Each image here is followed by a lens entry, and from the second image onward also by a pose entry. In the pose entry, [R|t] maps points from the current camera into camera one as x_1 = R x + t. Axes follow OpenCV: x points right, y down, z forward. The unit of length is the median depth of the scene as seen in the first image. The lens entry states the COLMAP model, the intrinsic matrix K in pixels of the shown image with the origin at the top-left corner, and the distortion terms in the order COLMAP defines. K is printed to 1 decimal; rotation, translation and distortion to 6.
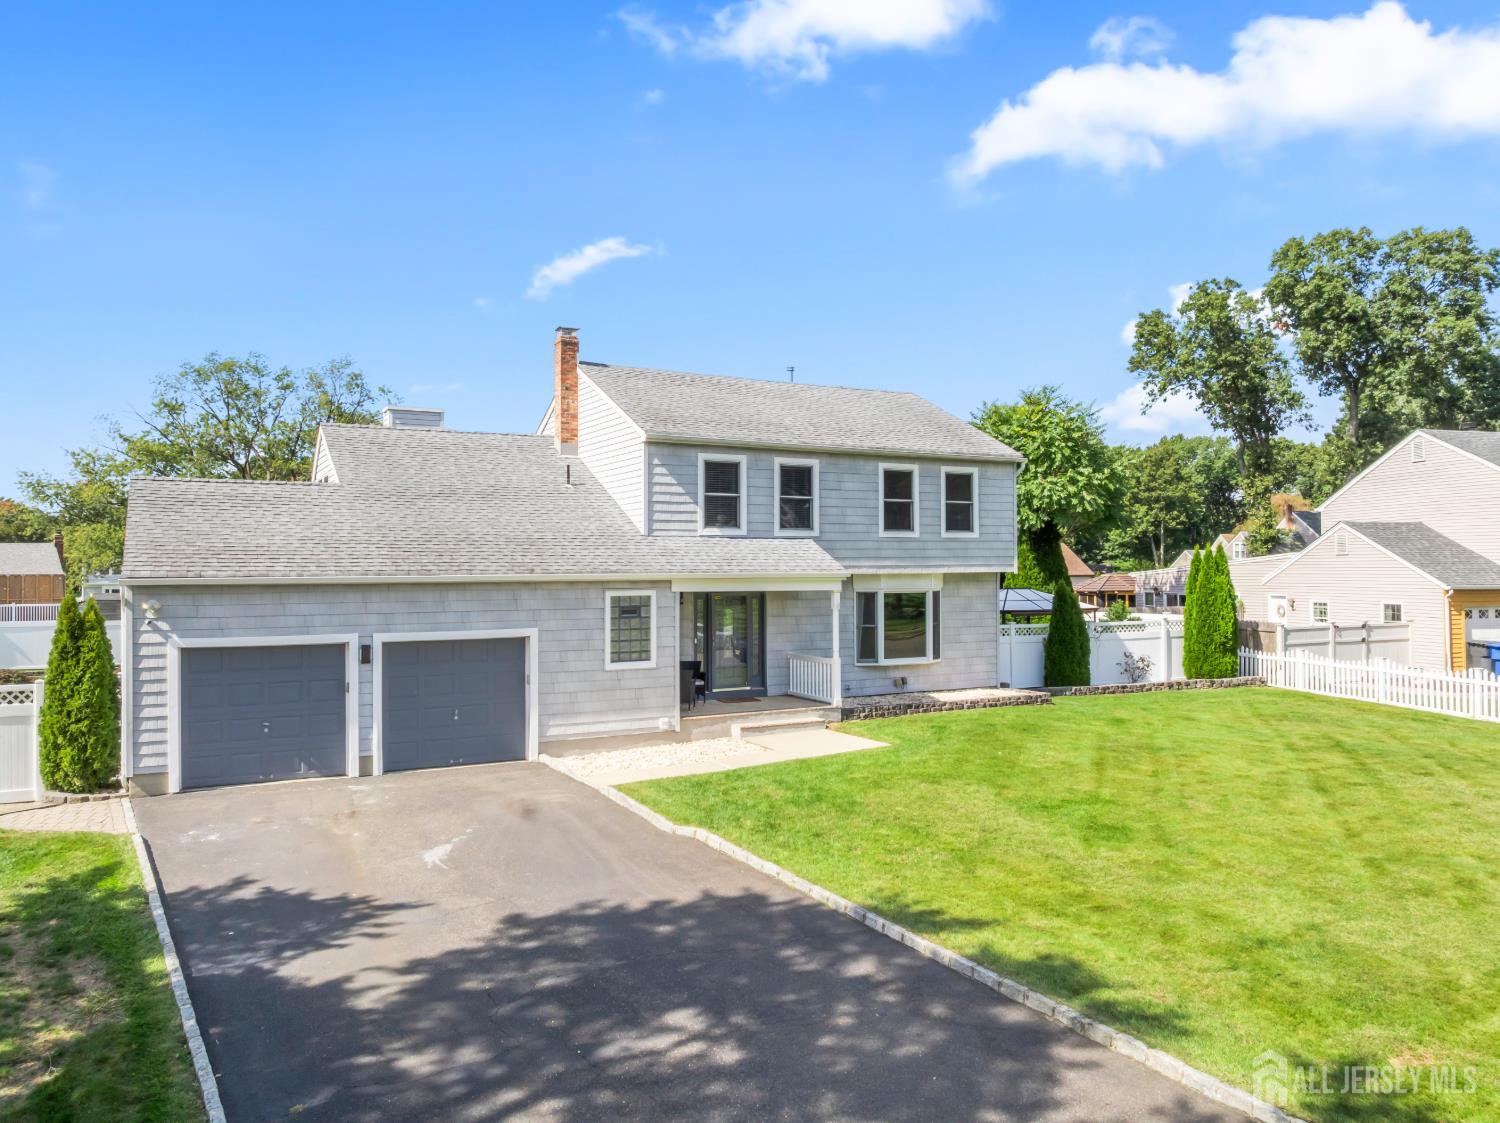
lens RADIAL K [[1074.6, 0, 753.5], [0, 1074.6, 556.8], [0, 0, 1]] dist [-0.045087, 0.011066]
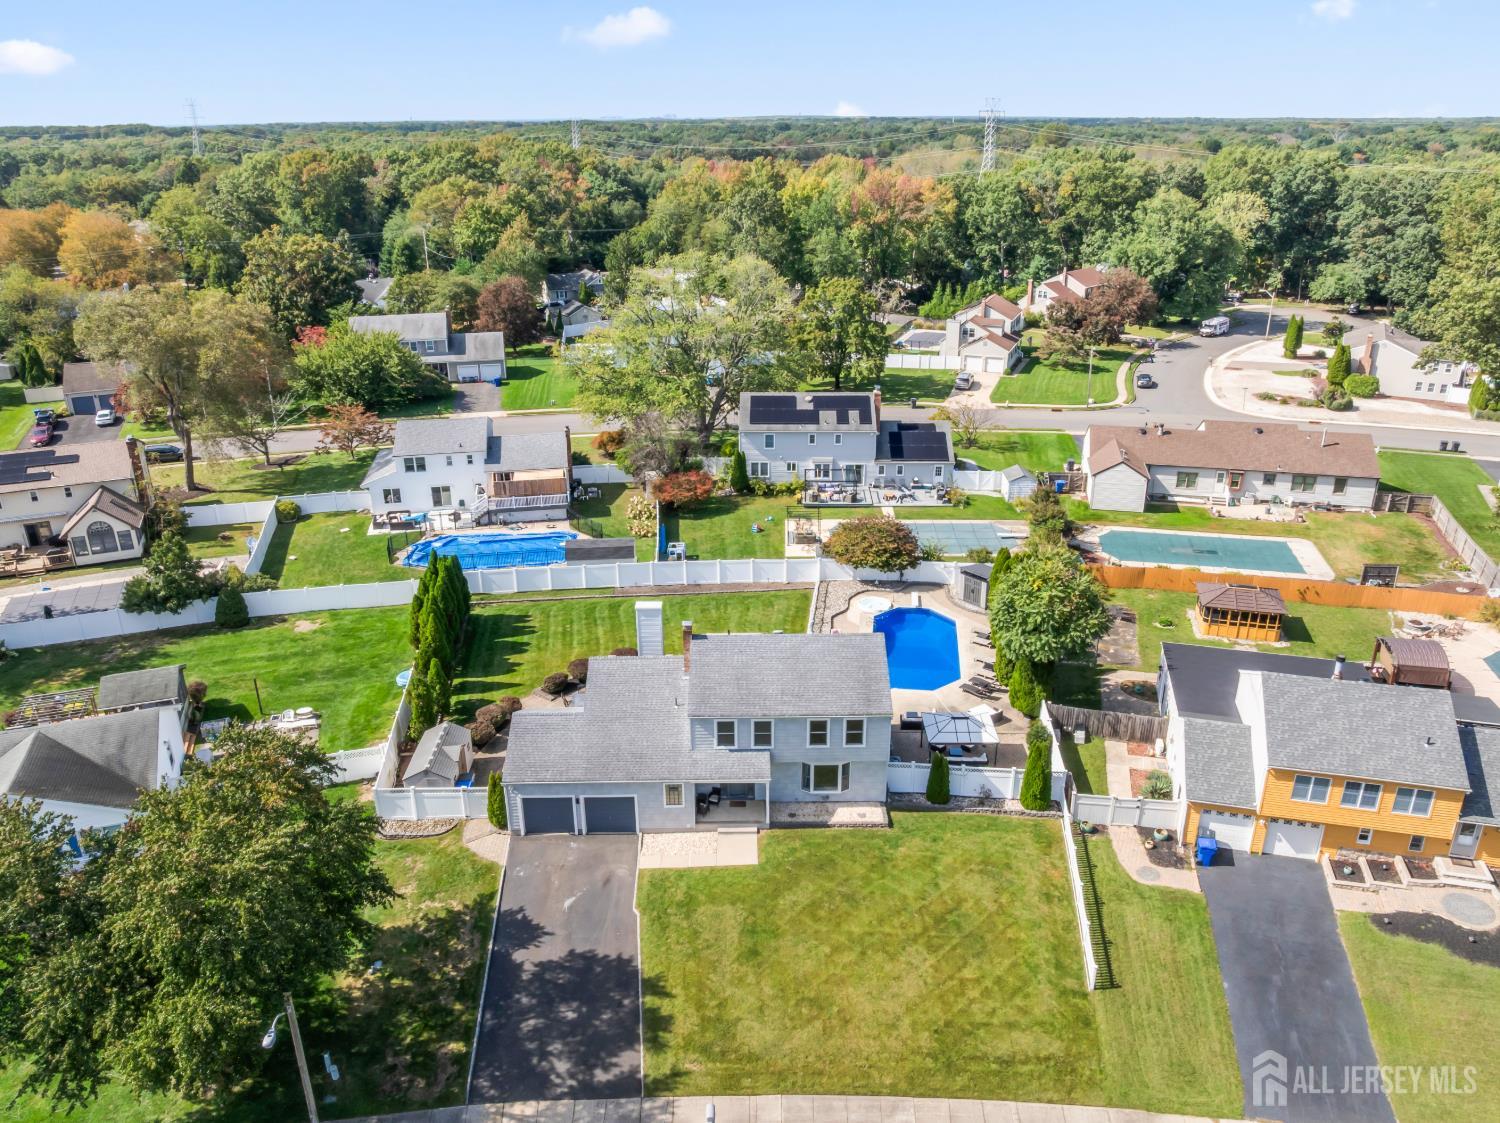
lens RADIAL K [[1154.5, 0, 744.8], [0, 1154.5, 520.7], [0, 0, 1]] dist [-0.001460, 0.003555]
pose [[0.886439, 0.182276, -0.425443, 1.028242], [0.000335, 0.918937, 0.394404, -1.532015], [0.462845, -0.349758, 0.814521, -0.911053]]
